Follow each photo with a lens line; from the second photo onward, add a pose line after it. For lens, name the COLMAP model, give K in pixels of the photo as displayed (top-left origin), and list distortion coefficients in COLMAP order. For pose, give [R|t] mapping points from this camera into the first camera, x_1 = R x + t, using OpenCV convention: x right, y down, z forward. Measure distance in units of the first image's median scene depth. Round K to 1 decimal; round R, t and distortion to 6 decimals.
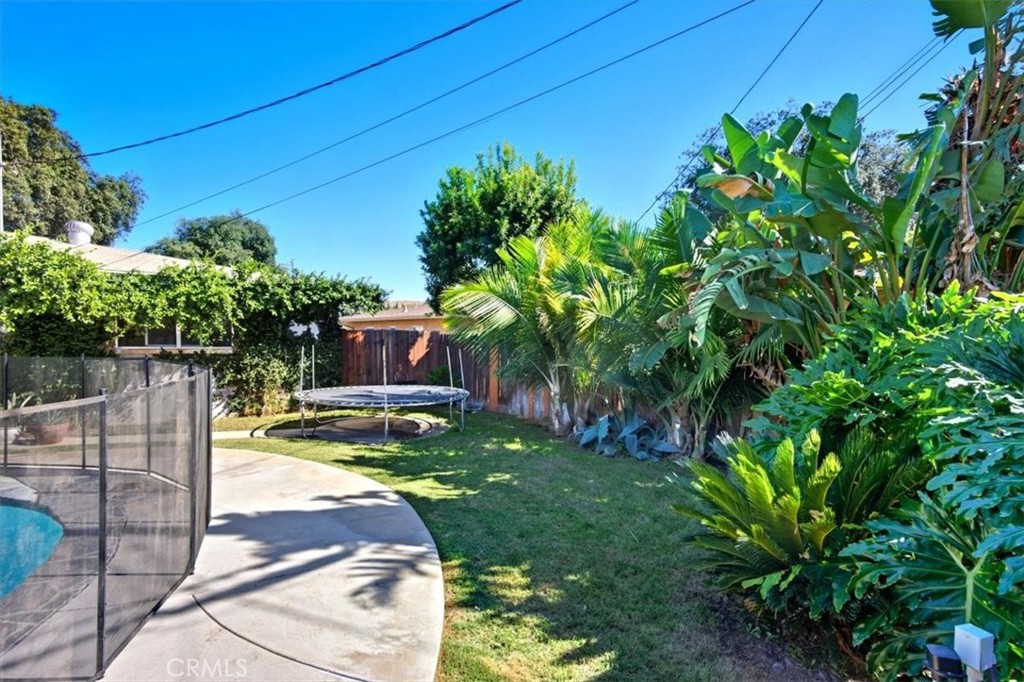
lens RADIAL K [[529.6, 0, 513.8], [0, 529.6, 340.0], [0, 0, 1]] dist [0.005522, 0.000750]
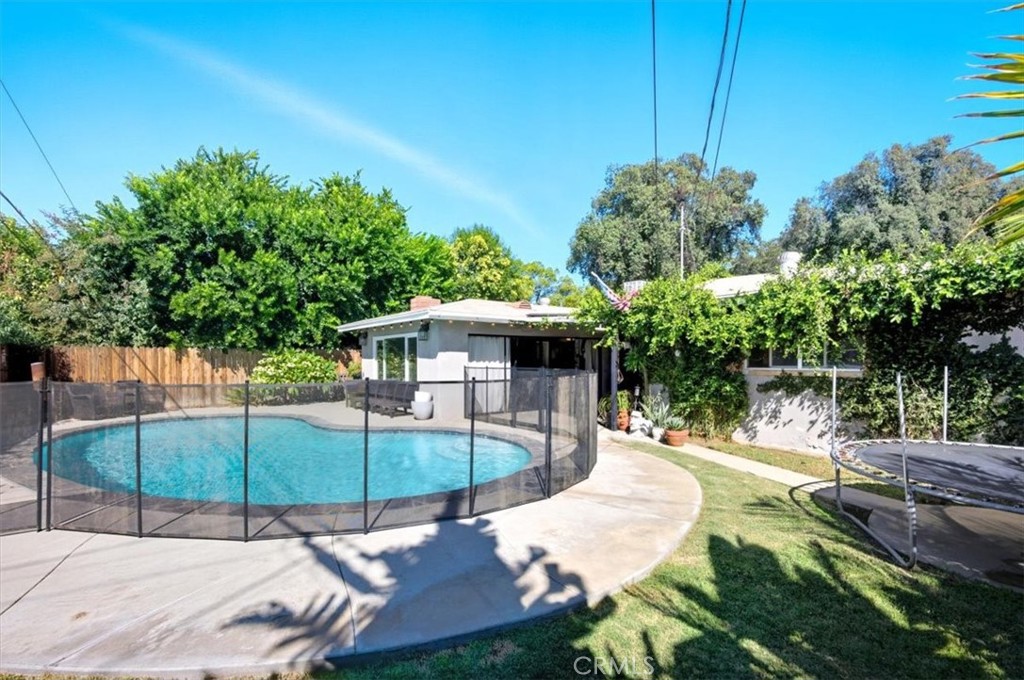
lens RADIAL K [[471.0, 0, 497.8], [0, 471.0, 354.9], [0, 0, 1]] dist [-0.002552, 0.000132]
pose [[-0.112915, -0.027484, -0.993224, 0.197008], [-0.003239, 0.999622, -0.027293, 0.012802], [0.993599, 0.000135, -0.112961, 0.563751]]
